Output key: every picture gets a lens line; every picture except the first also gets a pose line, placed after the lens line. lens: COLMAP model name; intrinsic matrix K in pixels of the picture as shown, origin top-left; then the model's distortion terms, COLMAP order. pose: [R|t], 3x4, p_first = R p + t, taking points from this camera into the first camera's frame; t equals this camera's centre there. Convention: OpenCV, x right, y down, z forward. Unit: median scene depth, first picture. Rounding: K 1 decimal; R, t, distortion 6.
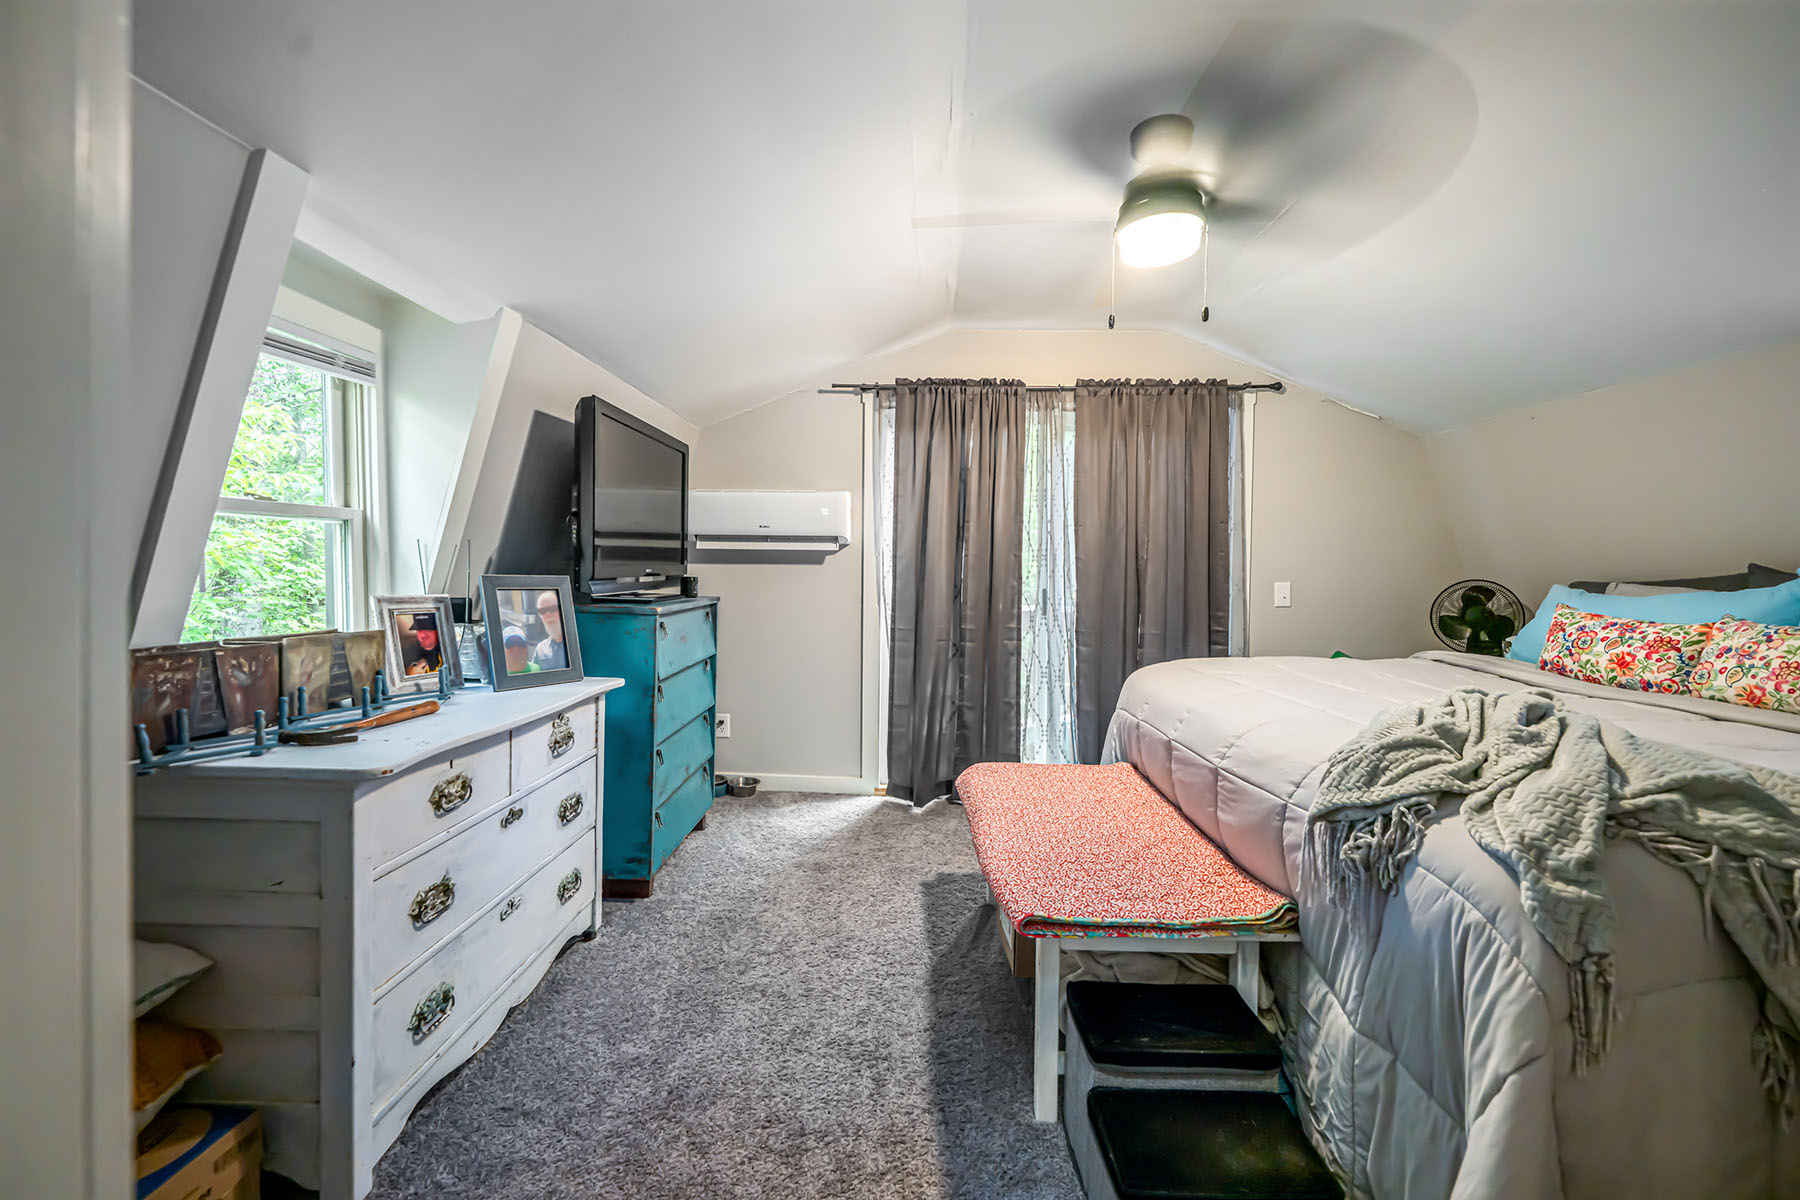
lens RADIAL K [[736.4, 0, 903.4], [0, 736.4, 564.2], [0, 0, 1]] dist [0.000597, 0.000019]
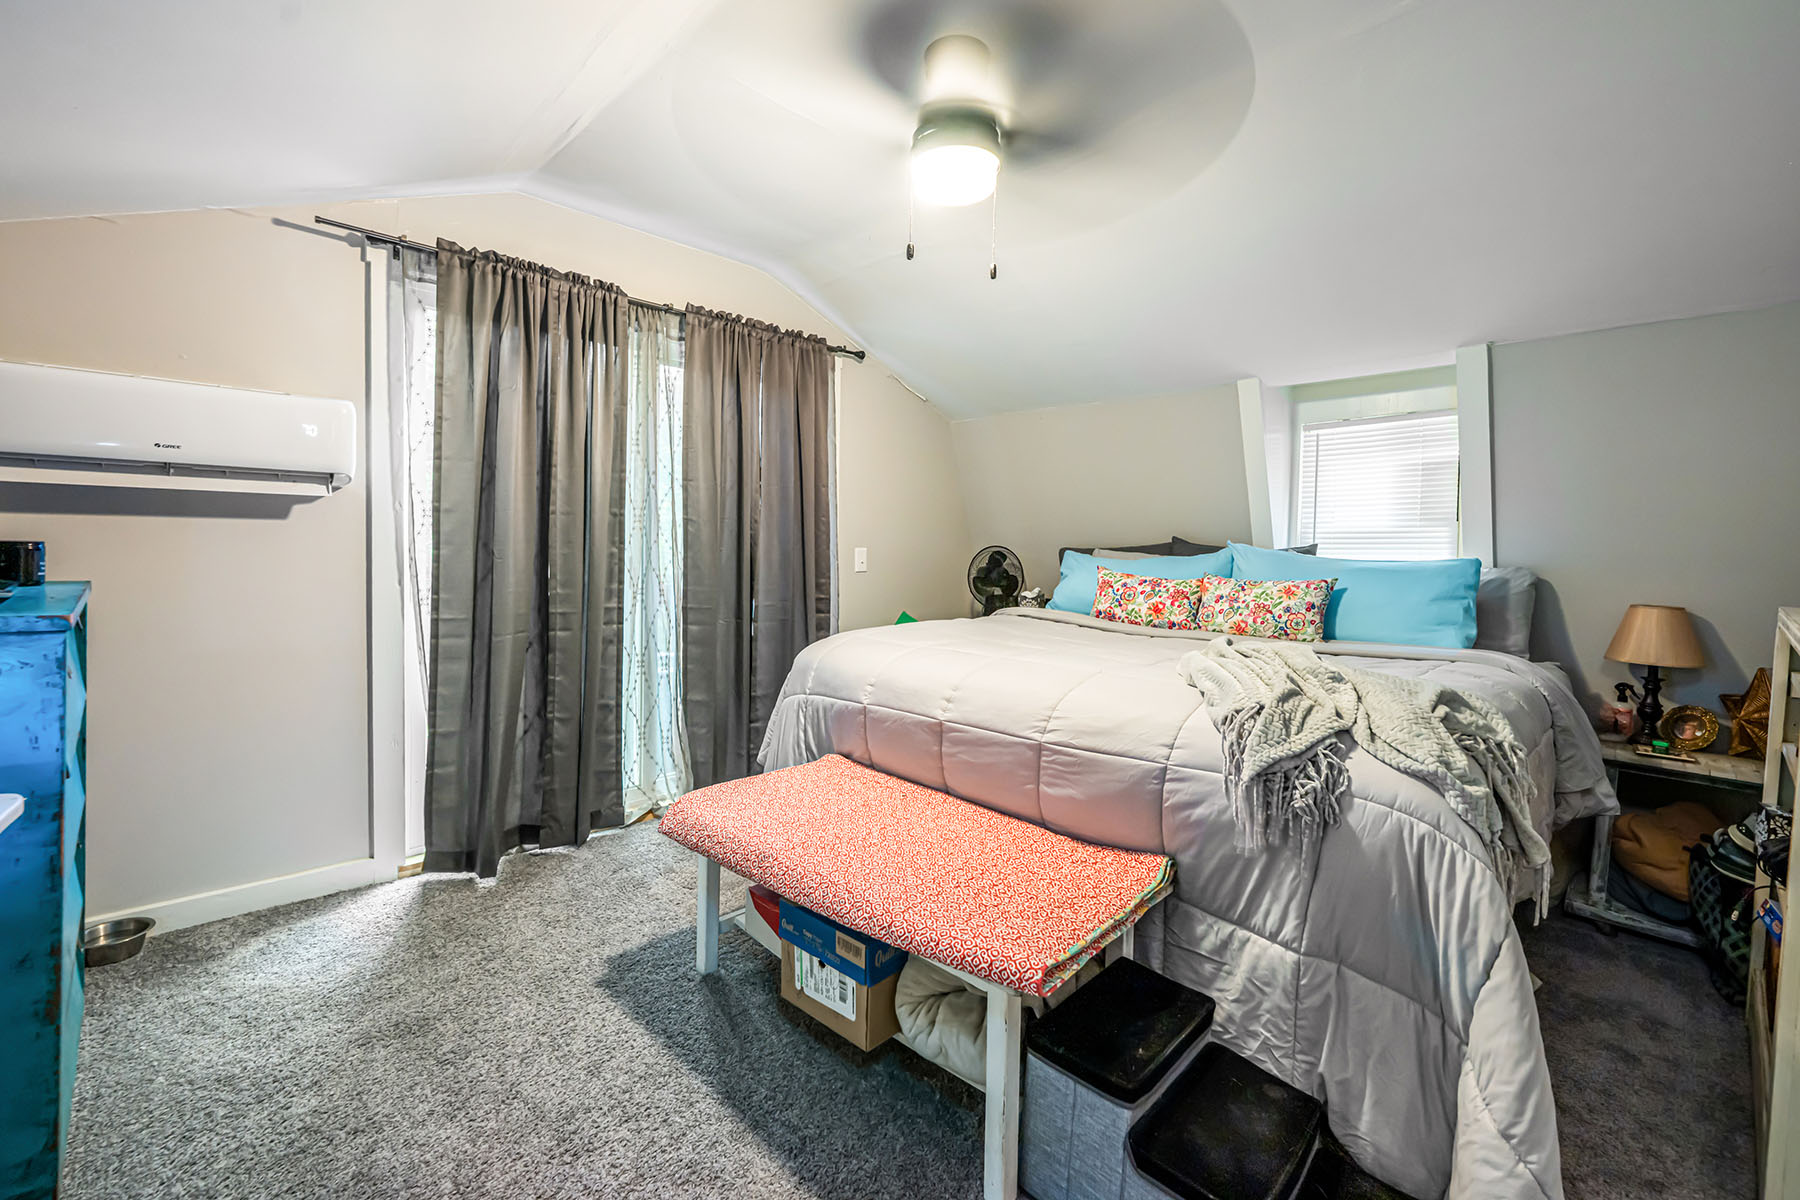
lens RADIAL K [[769.7, 0, 900.1], [0, 769.7, 547.7], [0, 0, 1]] dist [0.000385, 0.000123]
pose [[0.686555, -0.002250, 0.727075, -0.255078], [-0.021081, 0.999513, 0.022999, -0.001774], [-0.726773, -0.031118, 0.686173, 0.252366]]
